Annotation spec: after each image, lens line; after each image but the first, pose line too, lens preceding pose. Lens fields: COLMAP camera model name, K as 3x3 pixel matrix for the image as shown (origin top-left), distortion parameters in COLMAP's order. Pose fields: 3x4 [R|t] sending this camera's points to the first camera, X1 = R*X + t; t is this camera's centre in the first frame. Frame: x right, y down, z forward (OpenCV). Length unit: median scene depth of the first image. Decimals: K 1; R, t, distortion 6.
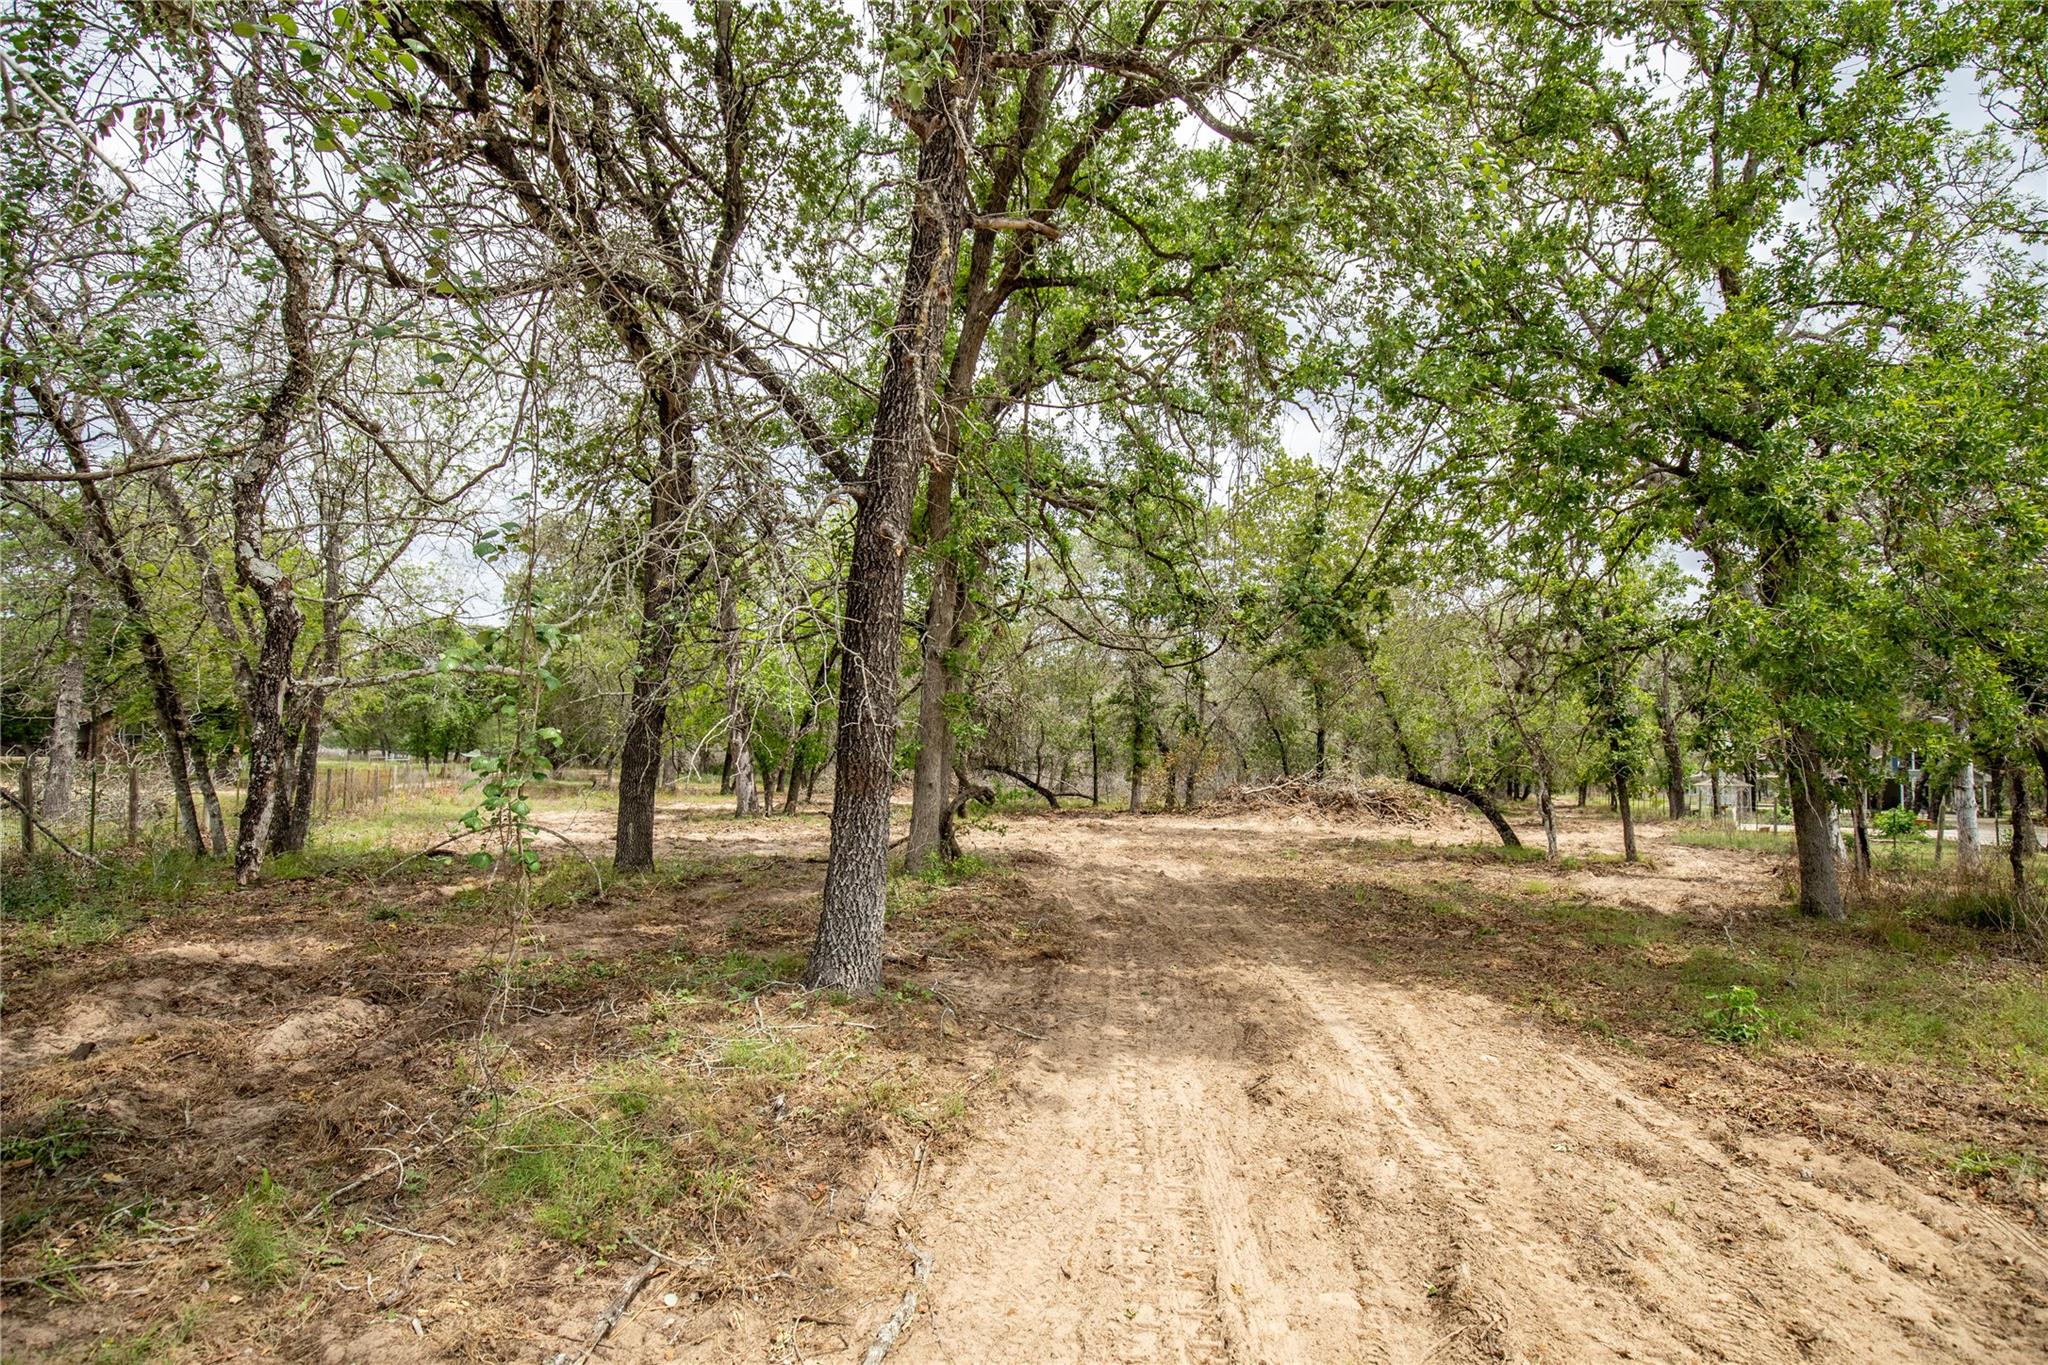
lens RADIAL K [[960.9, 0, 1024.0], [0, 960.9, 682.5], [0, 0, 1]] dist [-0.026114, 0.001028]
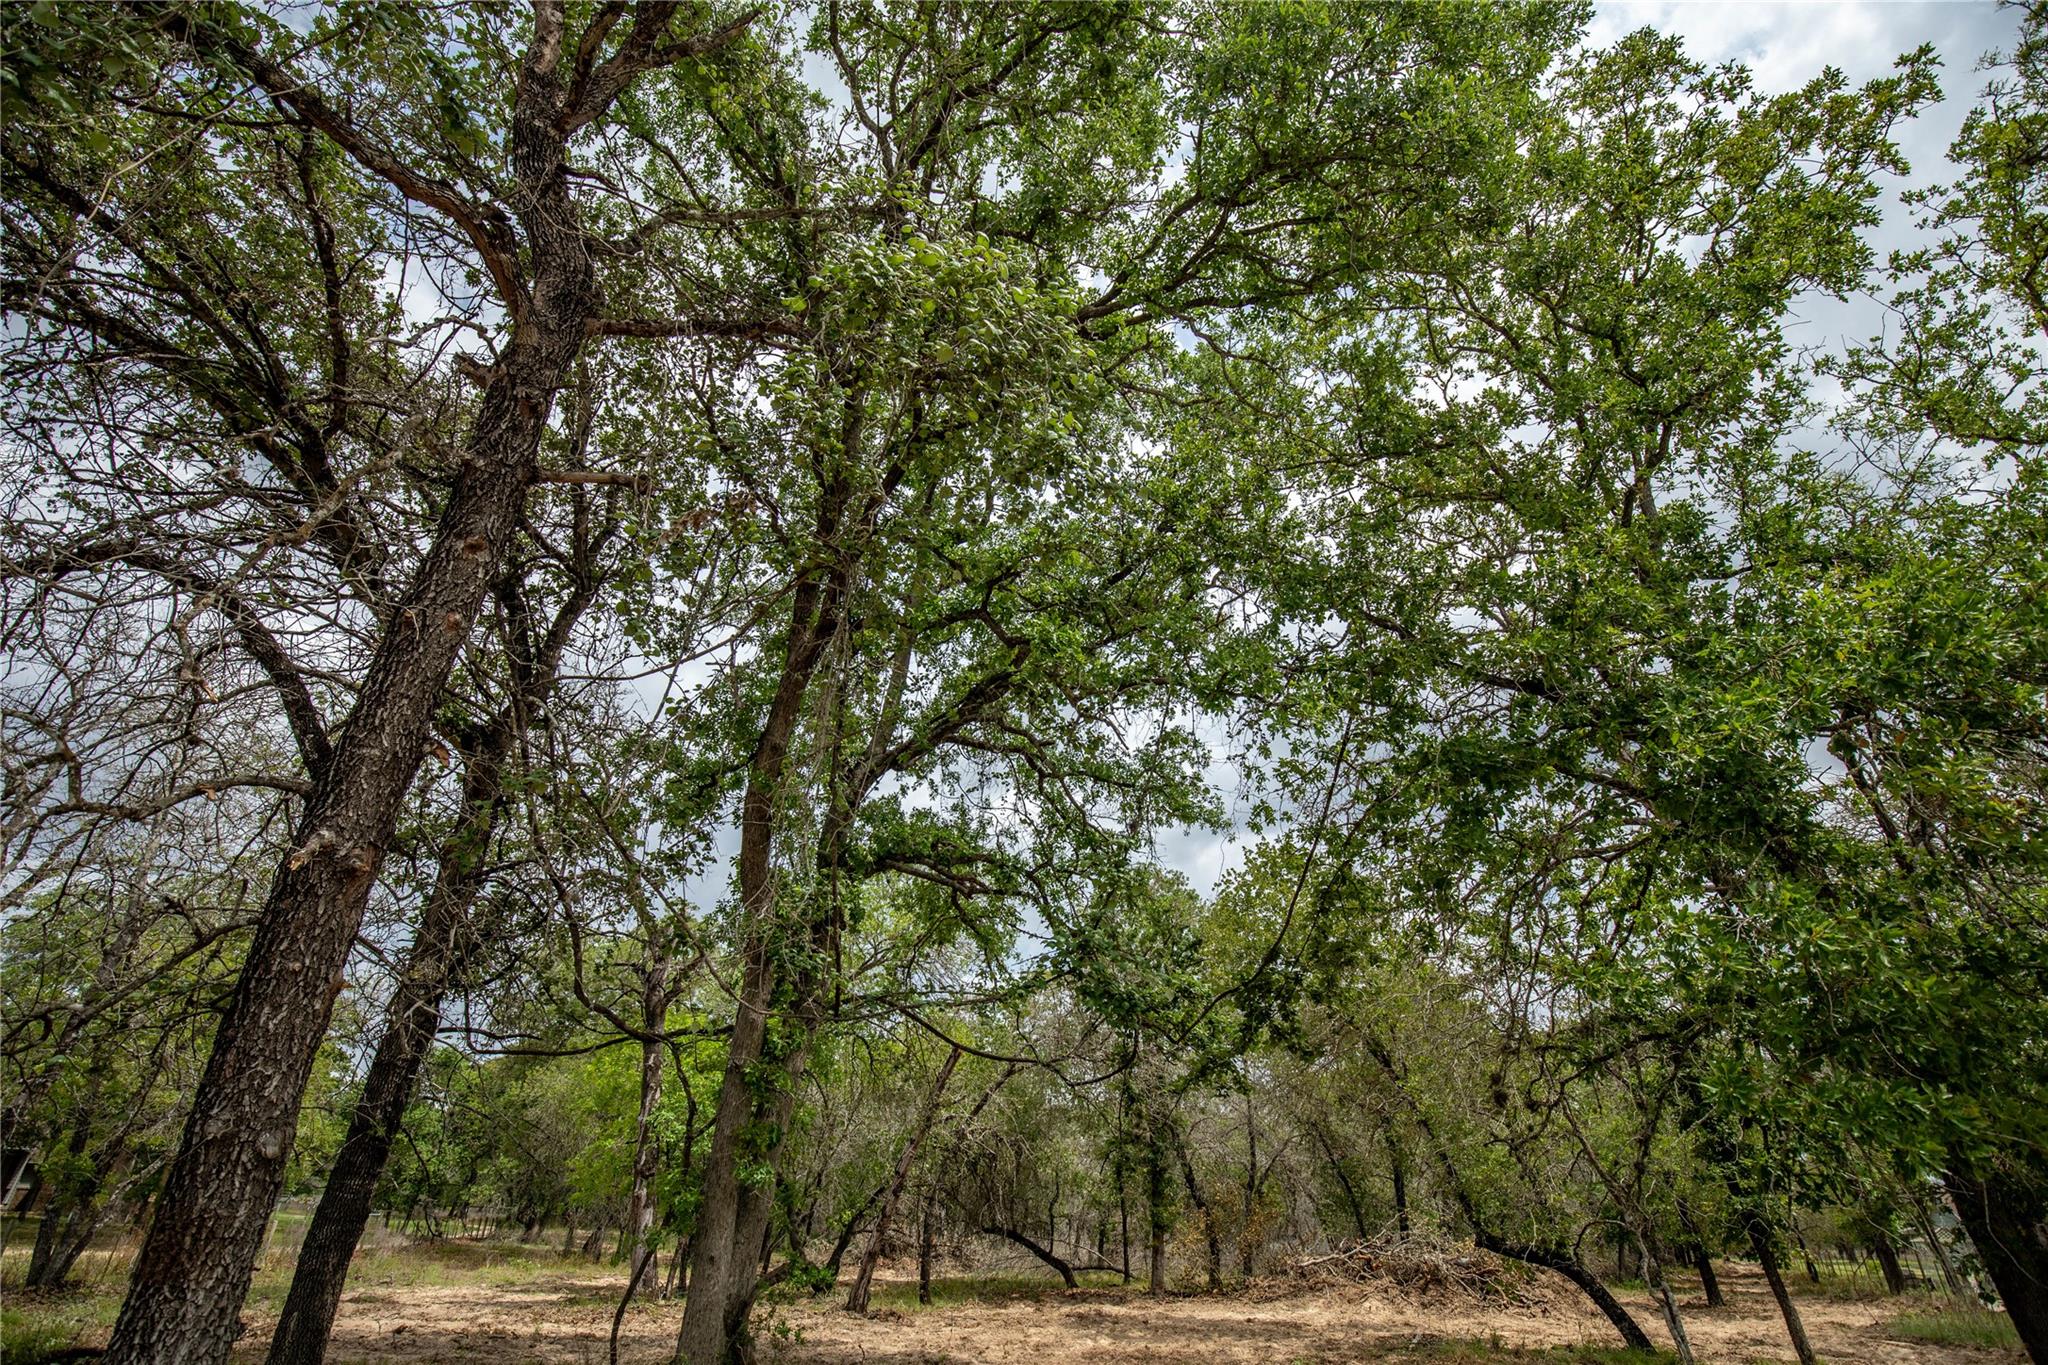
lens RADIAL K [[960.9, 0, 1024.0], [0, 960.9, 682.5], [0, 0, 1]] dist [-0.026114, 0.001028]
pose [[0.996452, -0.044440, -0.071470, 0.079617], [0.010220, 0.906827, -0.421380, 0.006688], [0.083537, 0.419155, 0.904064, 0.066905]]
